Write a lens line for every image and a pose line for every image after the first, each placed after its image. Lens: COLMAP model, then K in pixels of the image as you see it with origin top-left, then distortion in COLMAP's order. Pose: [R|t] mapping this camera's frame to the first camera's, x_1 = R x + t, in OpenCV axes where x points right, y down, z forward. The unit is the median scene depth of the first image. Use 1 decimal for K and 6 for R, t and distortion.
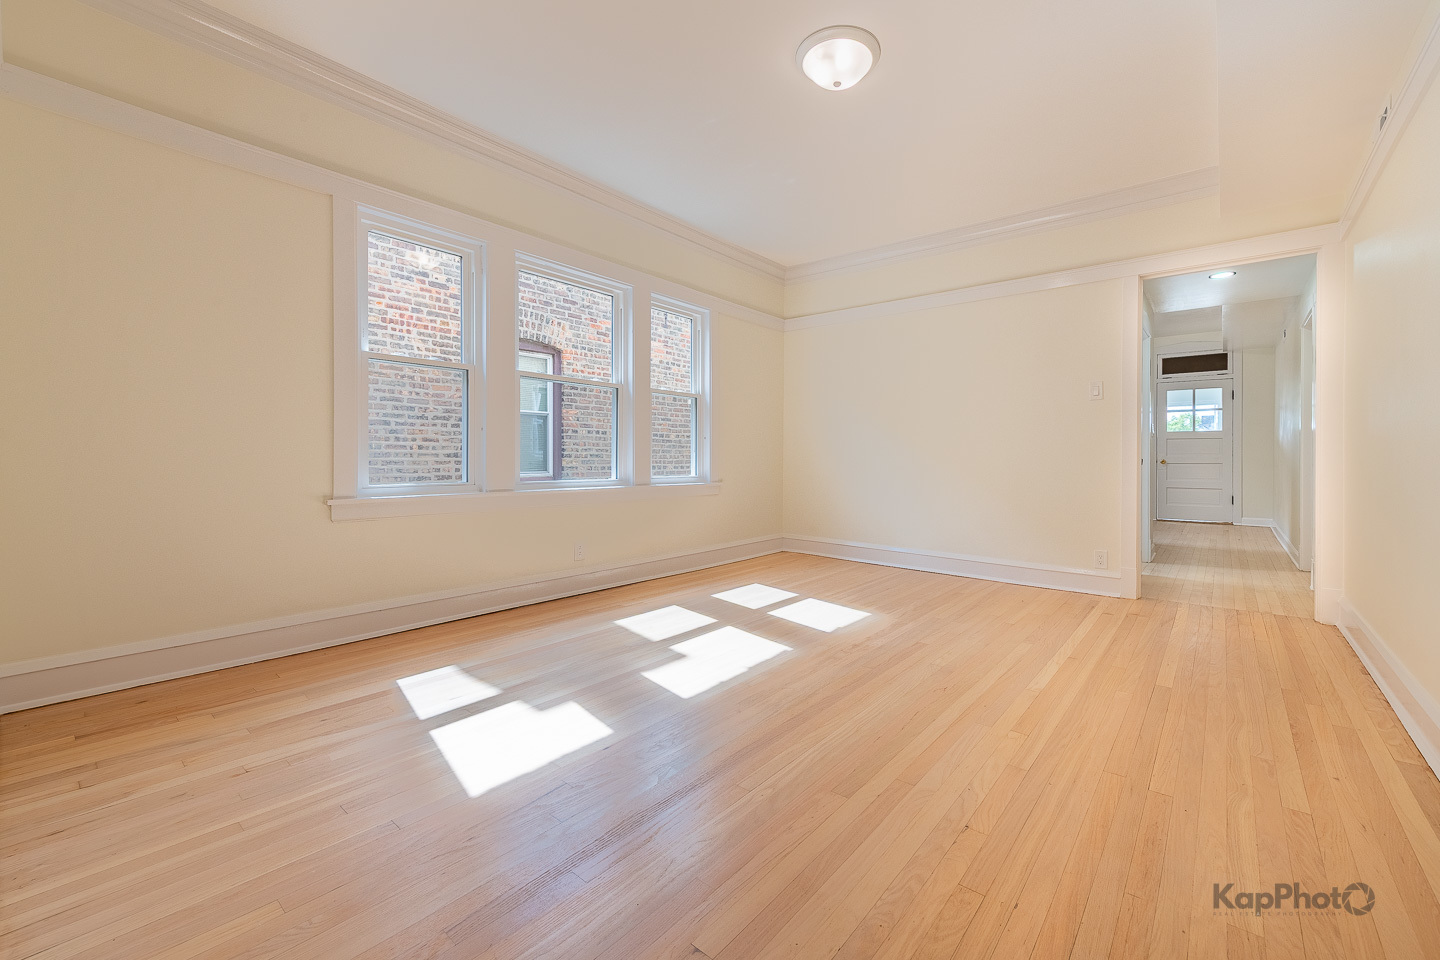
lens RADIAL K [[628.1, 0, 723.9], [0, 628.1, 457.6], [0, 0, 1]] dist [0.011680, -0.001117]
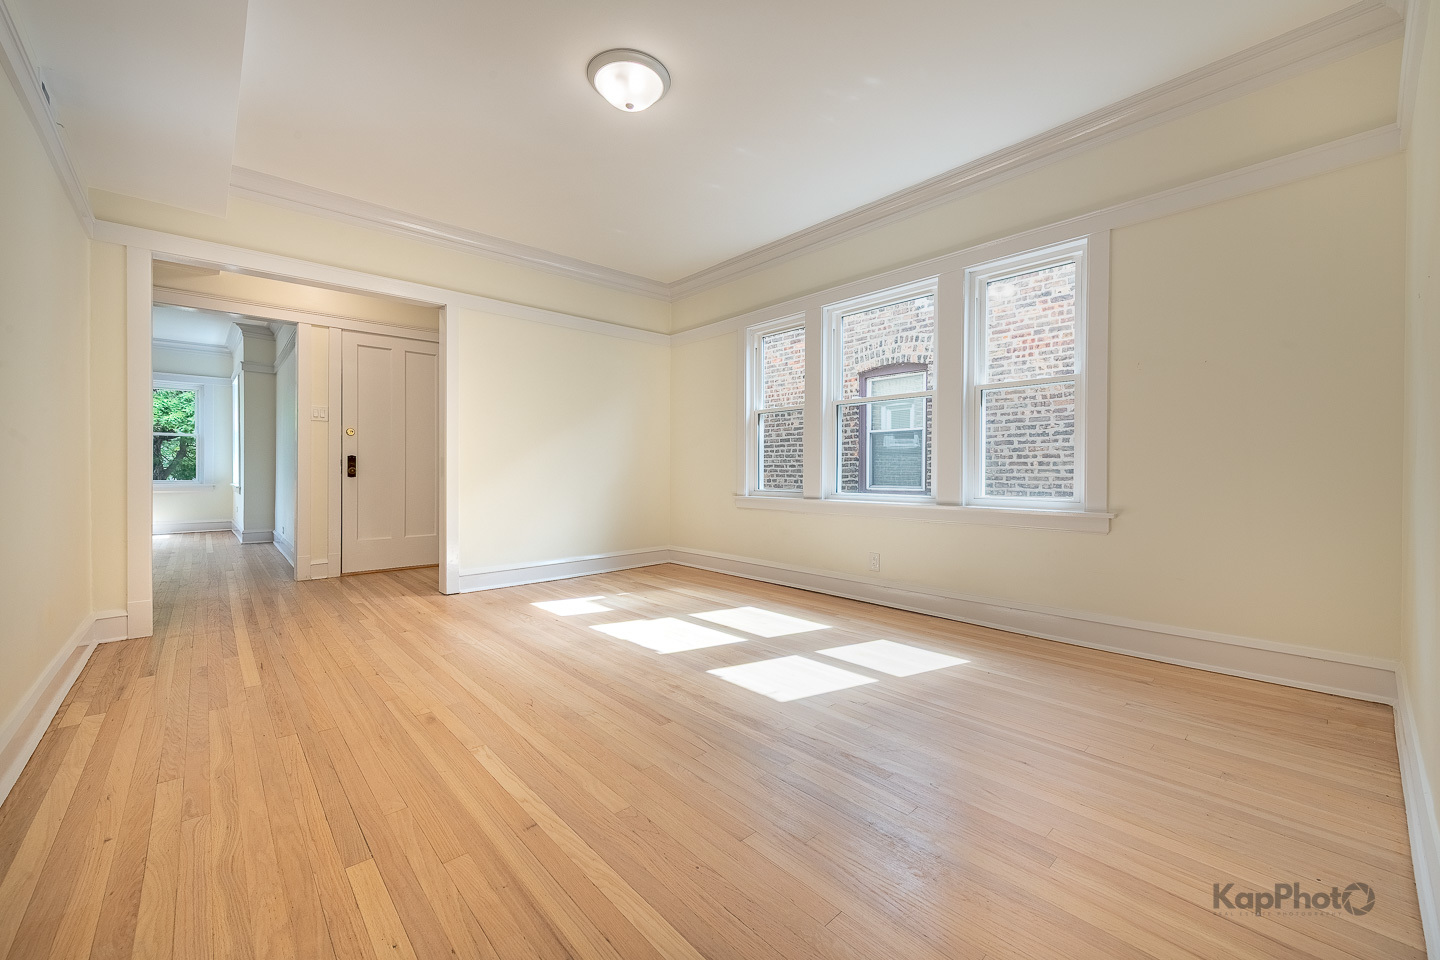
lens RADIAL K [[563.9, 0, 719.2], [0, 563.9, 473.7], [0, 0, 1]] dist [0.017304, -0.006517]
pose [[-0.163593, -0.002747, -0.986524, 0.527051], [-0.001431, 0.999996, -0.002547, 0.003374], [0.986527, 0.000995, -0.163596, 0.642764]]
